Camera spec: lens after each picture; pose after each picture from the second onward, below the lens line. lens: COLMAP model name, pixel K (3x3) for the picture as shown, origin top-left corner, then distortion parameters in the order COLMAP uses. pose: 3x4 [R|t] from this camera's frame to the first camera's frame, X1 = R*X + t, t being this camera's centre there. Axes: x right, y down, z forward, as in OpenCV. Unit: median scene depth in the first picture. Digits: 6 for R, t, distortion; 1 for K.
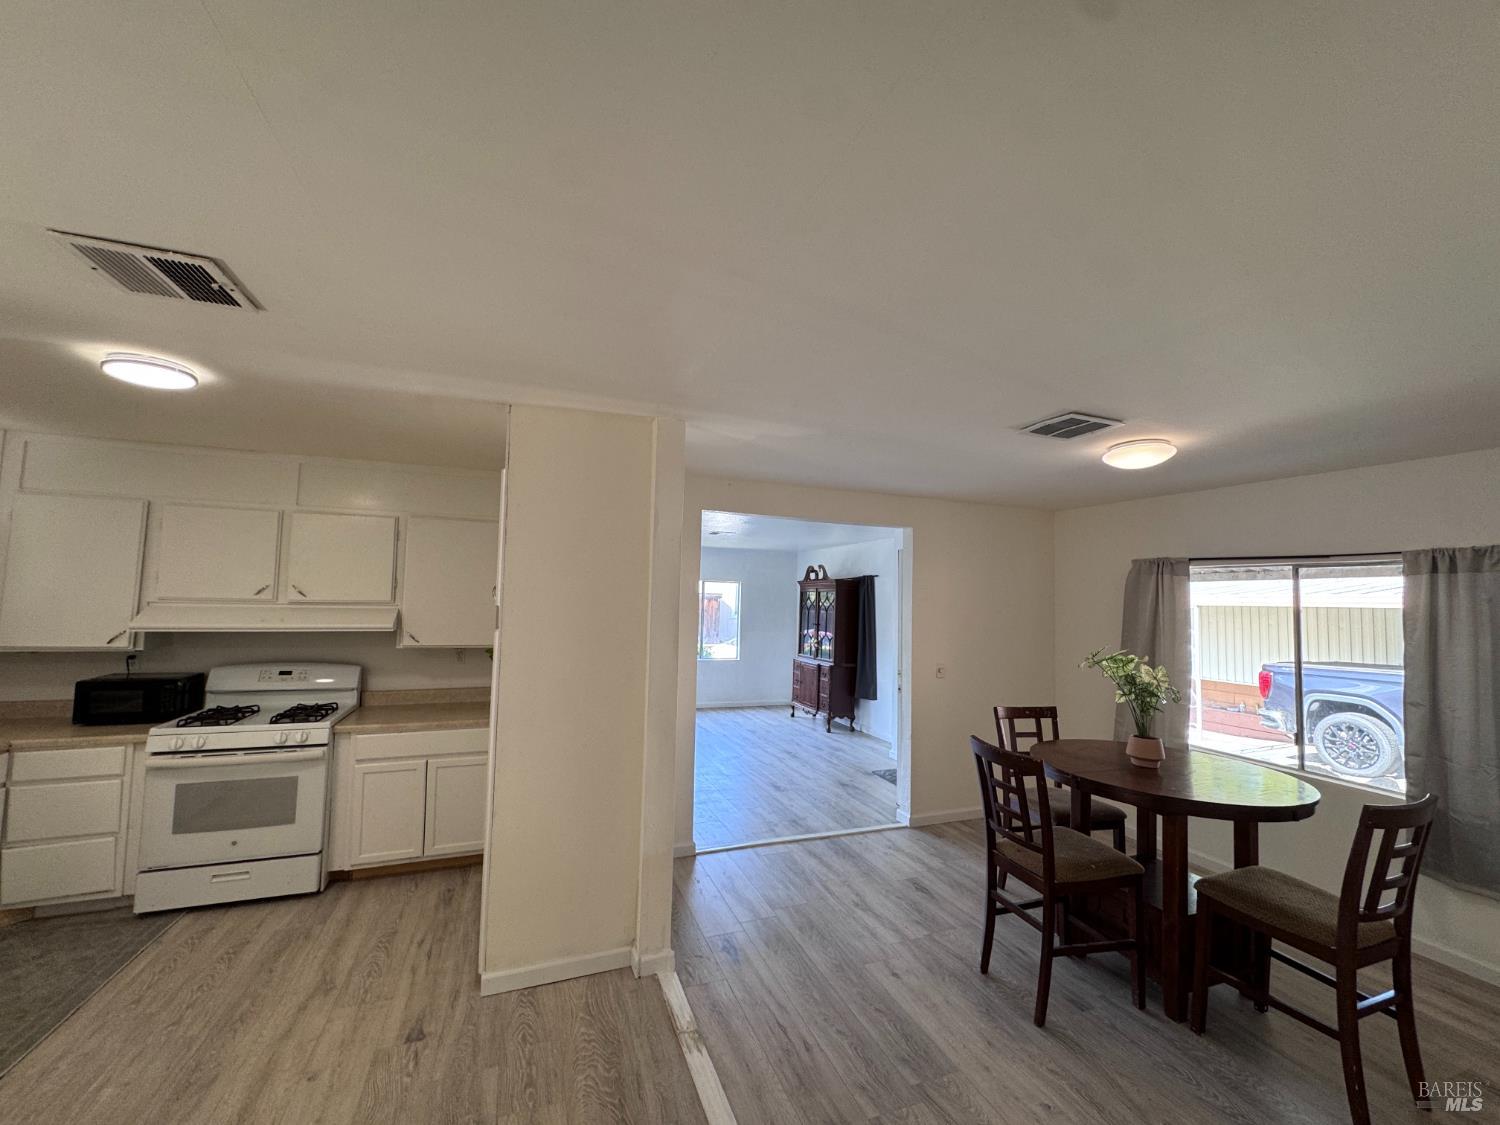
lens RADIAL K [[601.7, 0, 750.0], [0, 601.7, 562.5], [0, 0, 1]] dist [-0.003626, -0.000120]
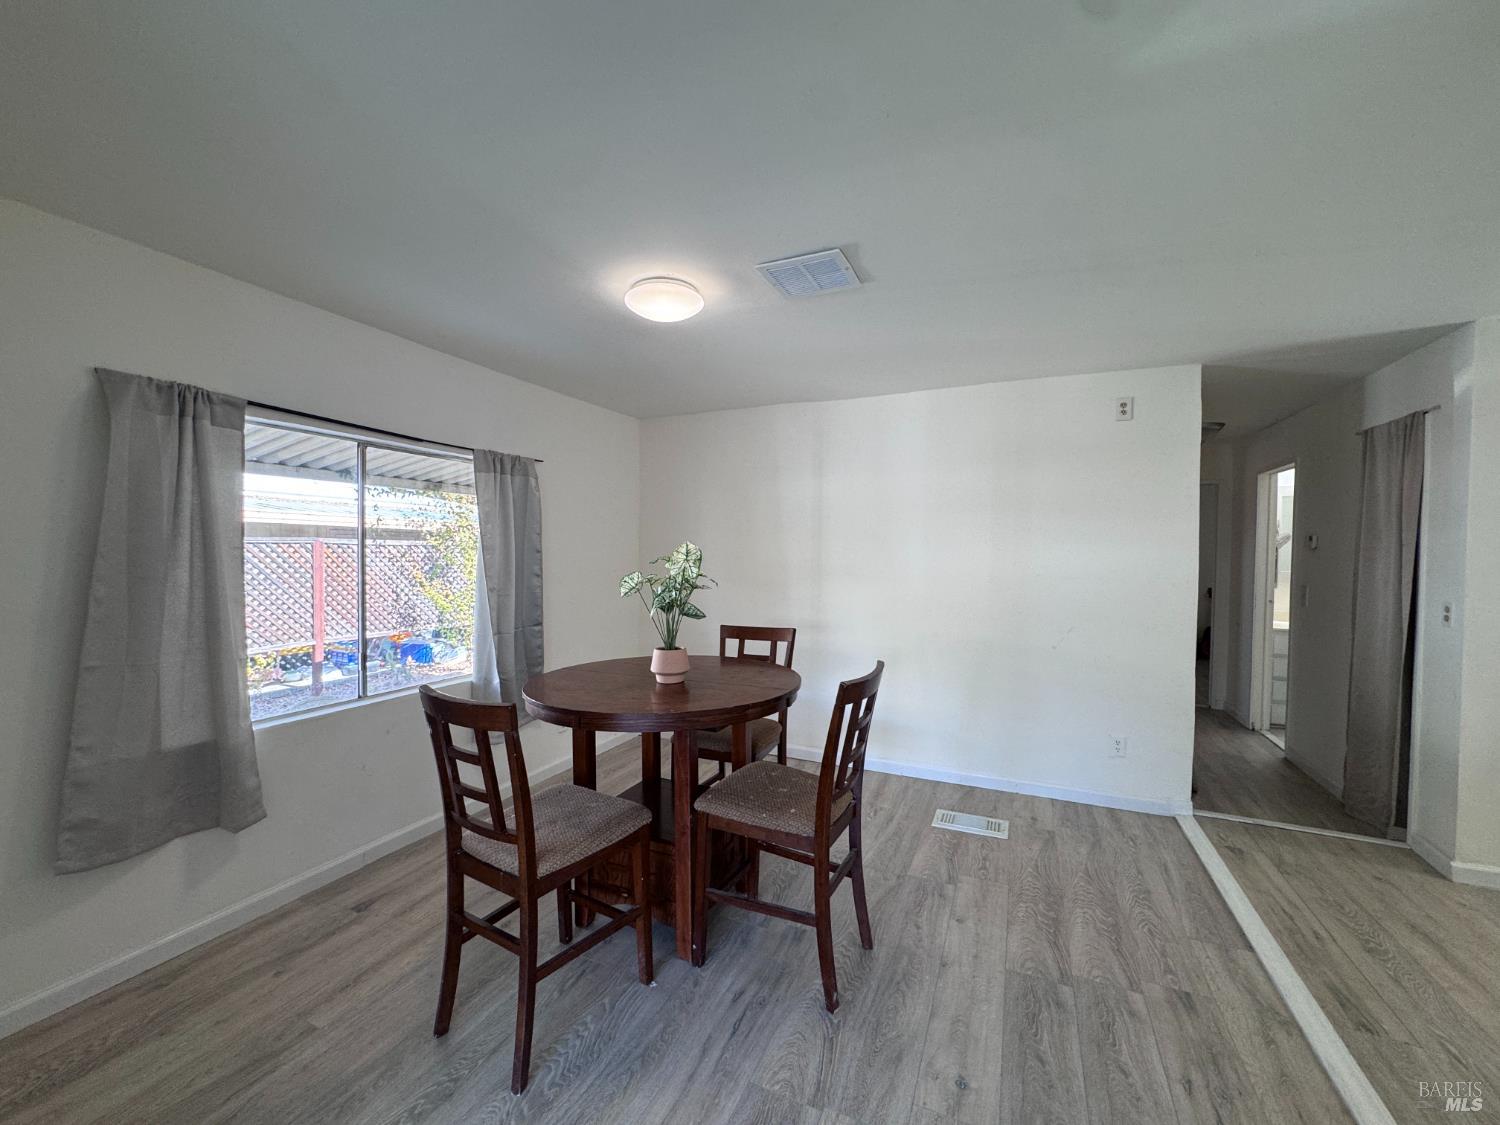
lens RADIAL K [[601.7, 0, 750.0], [0, 601.7, 562.5], [0, 0, 1]] dist [-0.003626, -0.000120]
pose [[-0.705937, -0.046862, 0.706722, -0.005825], [-0.063592, 0.997972, 0.002652, 0.082532], [-0.705414, -0.043070, -0.707486, 0.777042]]
